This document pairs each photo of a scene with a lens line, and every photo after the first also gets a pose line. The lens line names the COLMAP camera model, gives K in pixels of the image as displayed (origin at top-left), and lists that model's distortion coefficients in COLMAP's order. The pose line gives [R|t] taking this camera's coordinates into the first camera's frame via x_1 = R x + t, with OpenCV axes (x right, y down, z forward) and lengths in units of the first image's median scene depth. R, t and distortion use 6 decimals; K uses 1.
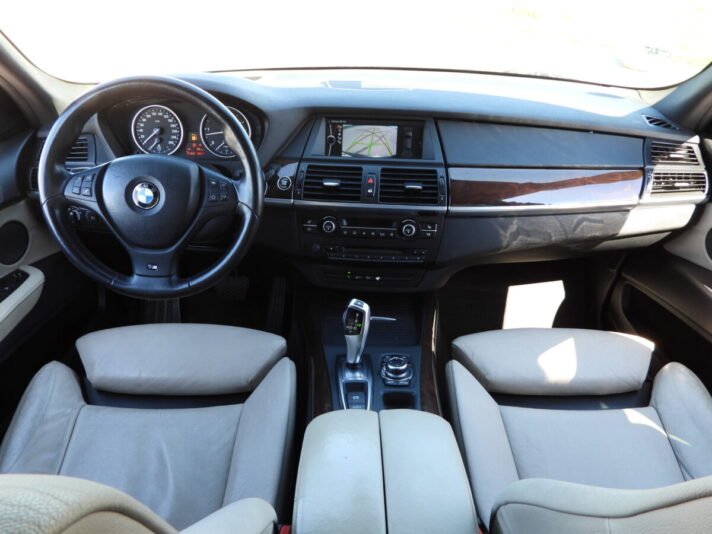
lens RADIAL K [[497.0, 0, 356.0], [0, 497.0, 267.0], [0, 0, 1]] dist [-0.000155, -0.001287]
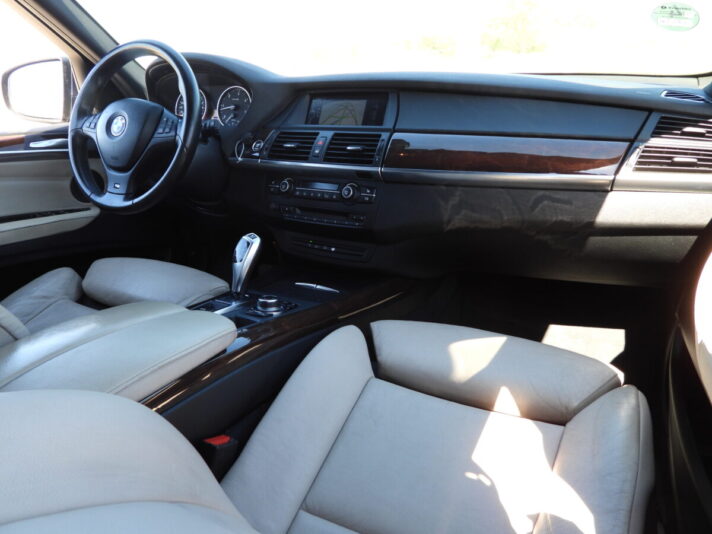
lens RADIAL K [[497.0, 0, 356.0], [0, 497.0, 267.0], [0, 0, 1]] dist [-0.000155, -0.001287]
pose [[0.889937, 0.125587, -0.438452, 0.560271], [-0.207894, 0.967362, -0.144883, 0.204623], [0.405946, 0.220088, 0.887000, 0.157305]]
